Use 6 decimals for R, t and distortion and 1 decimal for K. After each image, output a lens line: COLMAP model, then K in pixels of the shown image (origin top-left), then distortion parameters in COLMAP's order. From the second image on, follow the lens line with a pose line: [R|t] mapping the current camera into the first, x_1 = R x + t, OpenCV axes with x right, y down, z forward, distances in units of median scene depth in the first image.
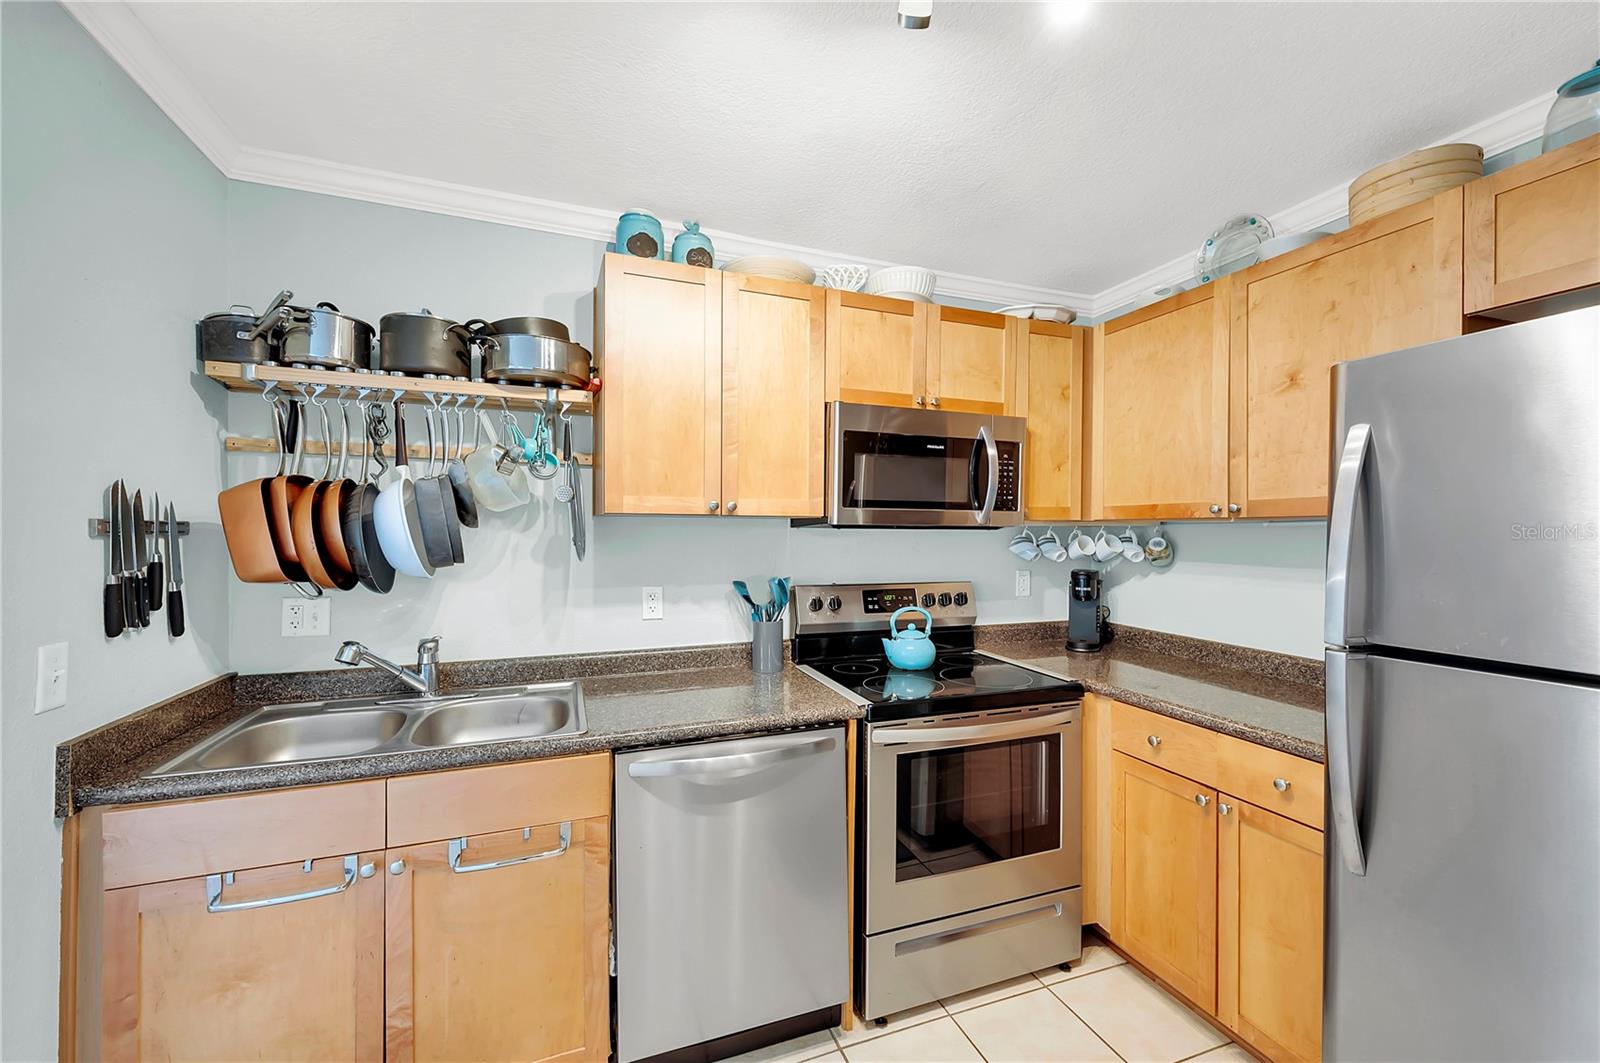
lens RADIAL K [[620.7, 0, 822.5], [0, 620.7, 533.2], [0, 0, 1]] dist [0.013133, -0.000837]
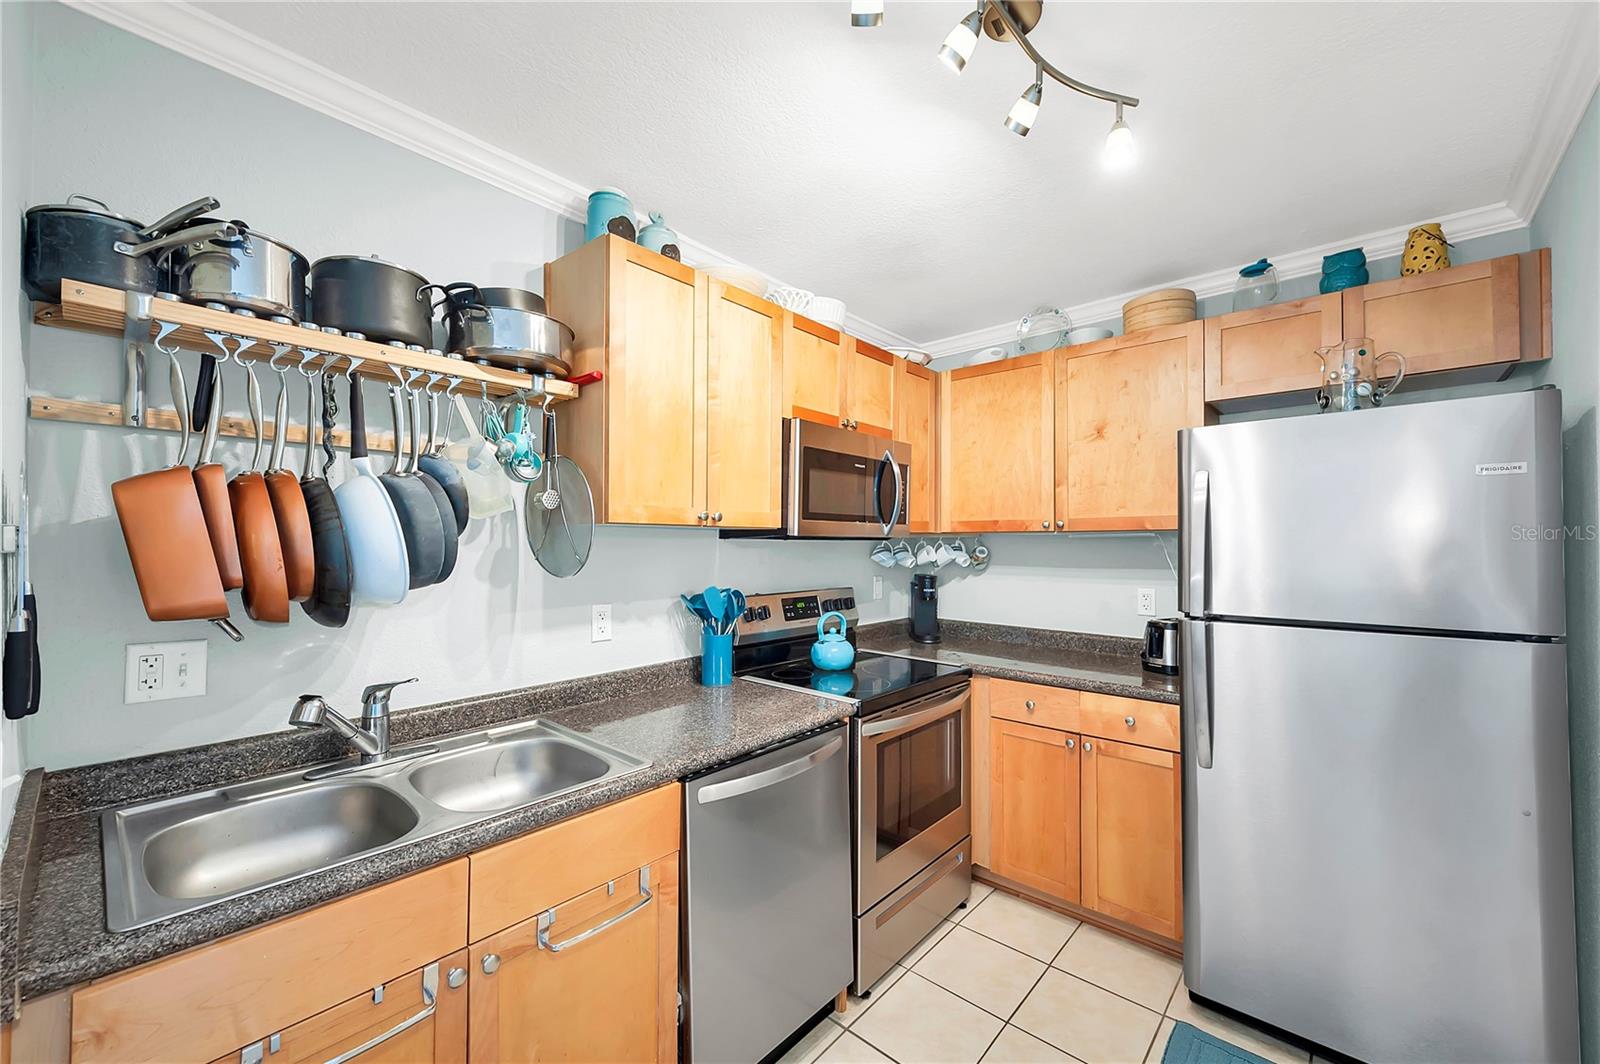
lens RADIAL K [[620.7, 0, 815.0], [0, 620.7, 536.5], [0, 0, 1]] dist [0.013133, -0.000837]
pose [[0.888835, 0.000892, 0.458226, -0.470093], [0.005318, 0.999911, -0.012264, 0.000335], [-0.458196, 0.013337, 0.888751, 0.064873]]
